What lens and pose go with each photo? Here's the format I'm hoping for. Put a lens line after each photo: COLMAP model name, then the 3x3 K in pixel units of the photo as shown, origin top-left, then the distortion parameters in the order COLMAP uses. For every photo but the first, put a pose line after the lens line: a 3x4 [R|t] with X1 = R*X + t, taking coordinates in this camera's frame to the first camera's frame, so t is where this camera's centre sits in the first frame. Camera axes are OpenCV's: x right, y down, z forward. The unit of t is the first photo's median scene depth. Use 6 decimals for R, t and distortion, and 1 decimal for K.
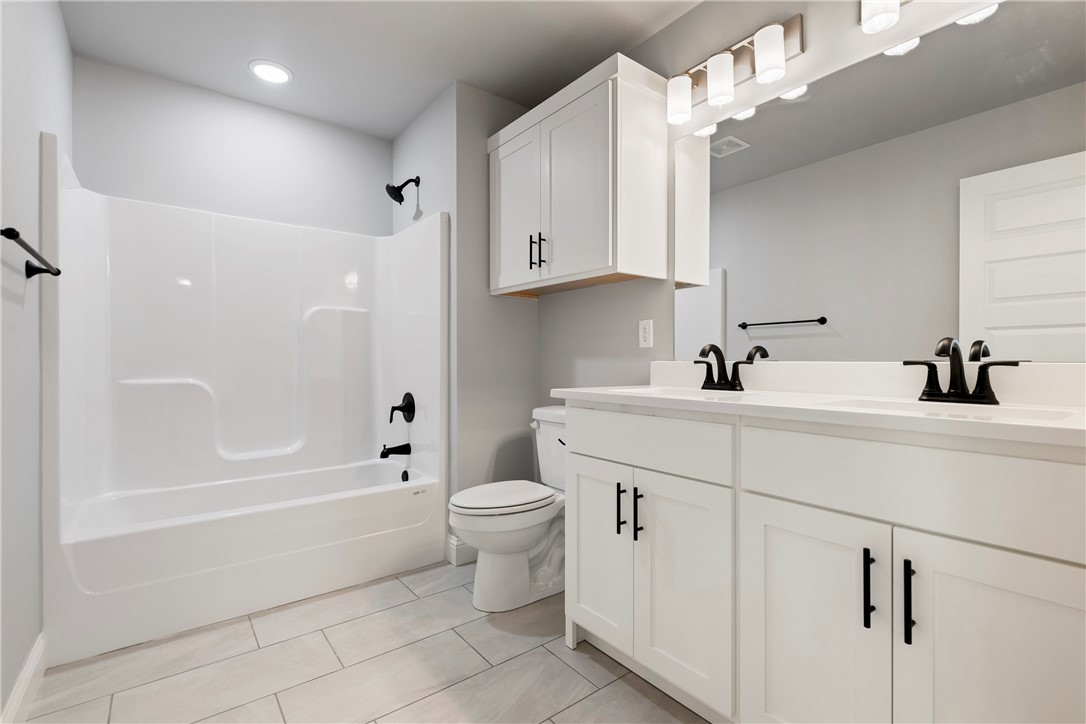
lens RADIAL K [[483.7, 0, 543.0], [0, 483.7, 362.0], [0, 0, 1]] dist [0.001389, 0.000216]
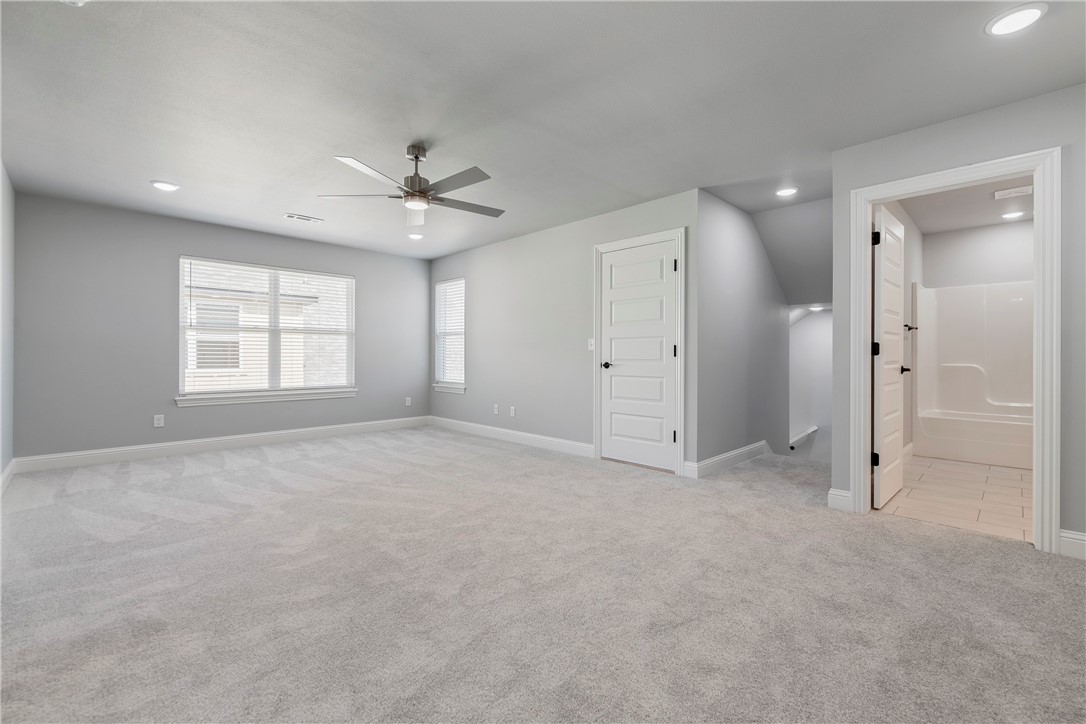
lens RADIAL K [[439.3, 0, 543.0], [0, 439.3, 362.0], [0, 0, 1]] dist [-0.002615, -0.000489]
pose [[0.083809, 0.005465, -0.996467, 1.515719], [-0.000696, 0.999985, 0.005426, 0.017714], [0.996482, 0.000239, 0.083811, -1.542416]]
